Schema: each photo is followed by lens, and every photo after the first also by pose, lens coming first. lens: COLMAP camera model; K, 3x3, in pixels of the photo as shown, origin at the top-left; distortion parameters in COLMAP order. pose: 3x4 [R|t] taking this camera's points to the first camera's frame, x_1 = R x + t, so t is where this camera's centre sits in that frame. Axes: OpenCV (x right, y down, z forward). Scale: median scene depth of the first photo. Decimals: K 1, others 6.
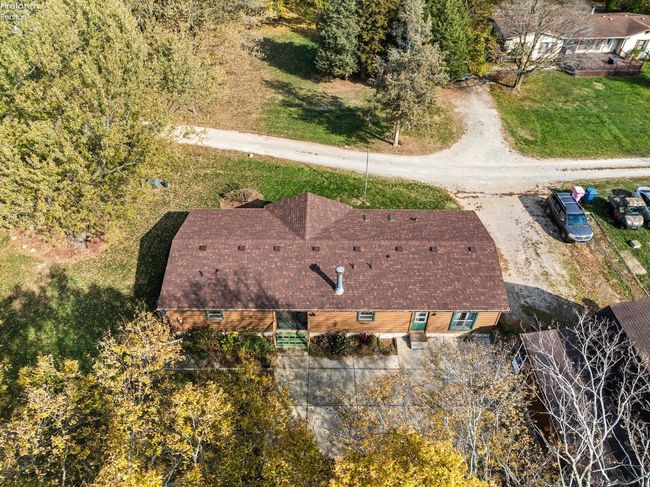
lens RADIAL K [[458.8, 0, 327.0], [0, 458.8, 242.4], [0, 0, 1]] dist [-0.030253, 0.009847]
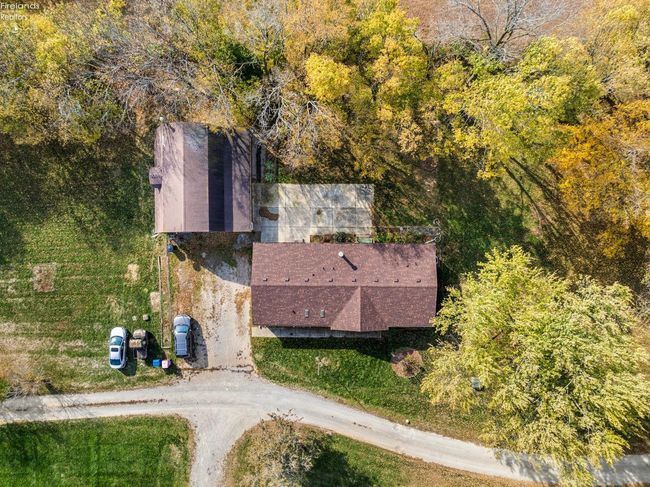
lens RADIAL K [[466.8, 0, 321.1], [0, 466.8, 244.7], [0, 0, 1]] dist [0.000599, 0.009857]
pose [[-0.999973, -0.001211, 0.007216, 0.067089], [0.006088, -0.684753, 0.728750, -0.892184], [0.004058, 0.728774, 0.684742, -0.240734]]
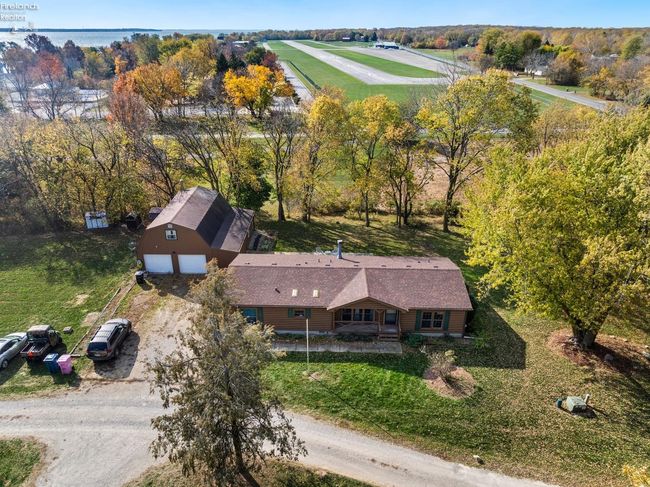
lens RADIAL K [[466.8, 0, 321.1], [0, 466.8, 244.7], [0, 0, 1]] dist [0.000599, 0.009857]
pose [[-0.999740, -0.017848, 0.014162, 0.049881], [0.006530, 0.371045, 0.928592, -1.016505], [-0.021828, 0.928443, -0.370832, 1.105009]]
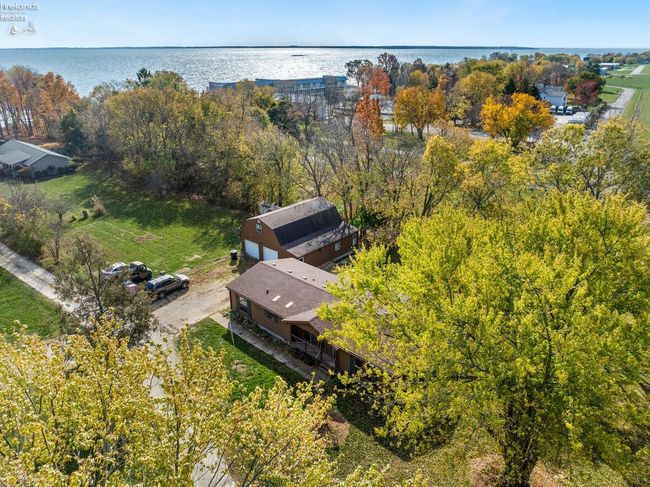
lens RADIAL K [[489.9, 0, 325.0], [0, 489.9, 243.5], [0, 0, 1]] dist [-0.014129, -0.001484]
pose [[-0.736241, -0.269159, 0.620888, -0.674897], [0.456428, 0.479881, 0.749258, -0.952082], [-0.499622, 0.835025, -0.230457, 0.934369]]
